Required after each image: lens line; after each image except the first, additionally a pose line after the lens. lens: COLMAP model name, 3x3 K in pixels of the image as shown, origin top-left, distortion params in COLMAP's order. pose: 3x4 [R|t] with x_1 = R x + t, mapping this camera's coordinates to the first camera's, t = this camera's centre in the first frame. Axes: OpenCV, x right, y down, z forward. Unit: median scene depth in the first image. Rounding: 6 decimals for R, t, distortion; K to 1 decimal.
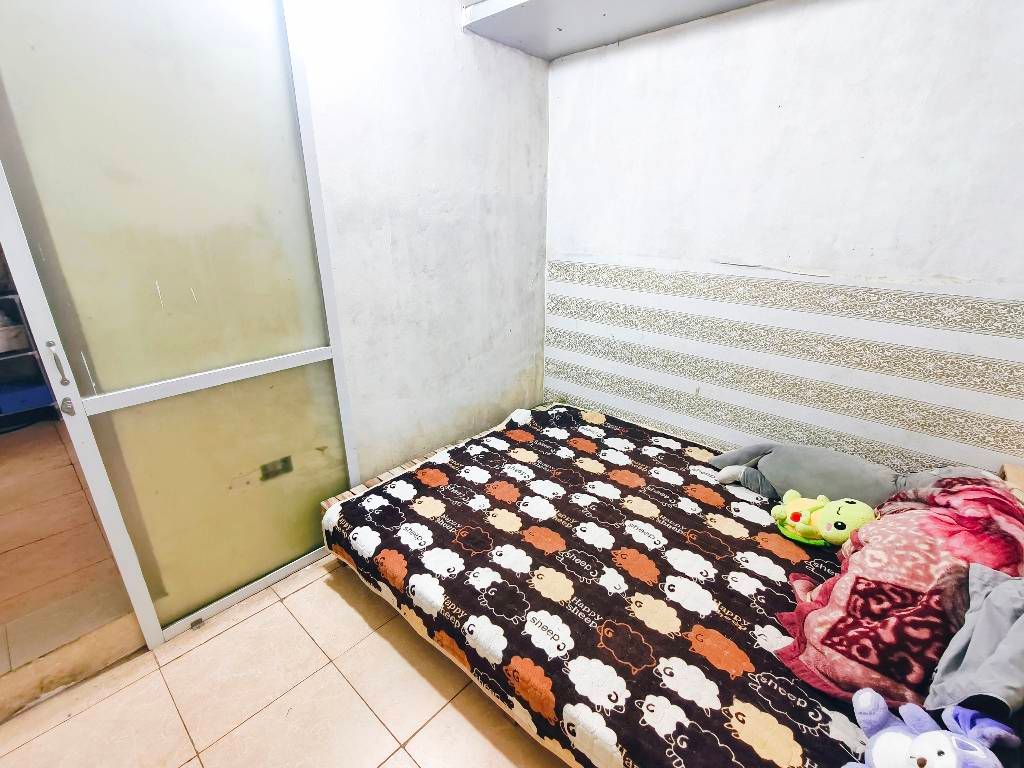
lens RADIAL K [[472.4, 0, 509.3], [0, 472.4, 388.3], [0, 0, 1]] dist [-0.004997, -0.000209]
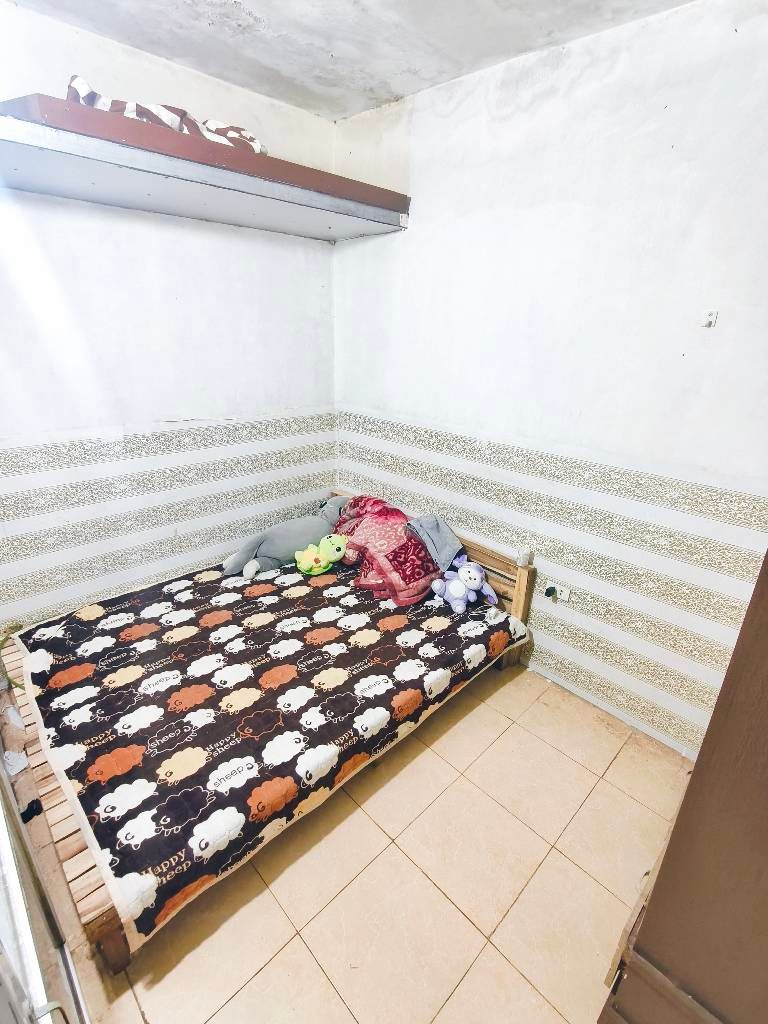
lens RADIAL K [[472.4, 0, 380.6], [0, 472.4, 510.3], [0, 0, 1]] dist [-0.004997, -0.000209]
pose [[0.061006, -0.348283, 0.935402, -0.841221], [0.324577, 0.893137, 0.311378, -0.319955], [-0.943890, 0.284615, 0.167531, 0.445562]]
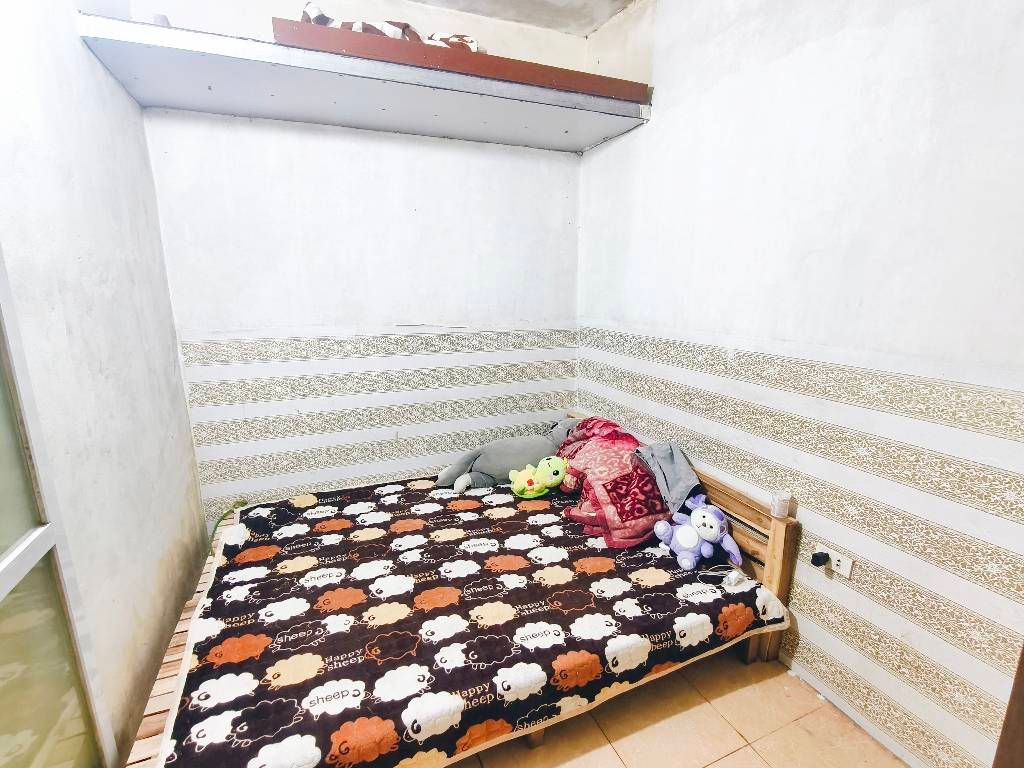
lens RADIAL K [[472.4, 0, 511.6], [0, 472.4, 387.6], [0, 0, 1]] dist [-0.004997, -0.000209]
pose [[0.413221, -0.189839, 0.890623, -0.656103], [0.315831, 0.947199, 0.055363, -0.106413], [-0.854107, 0.258409, 0.451360, 0.295229]]
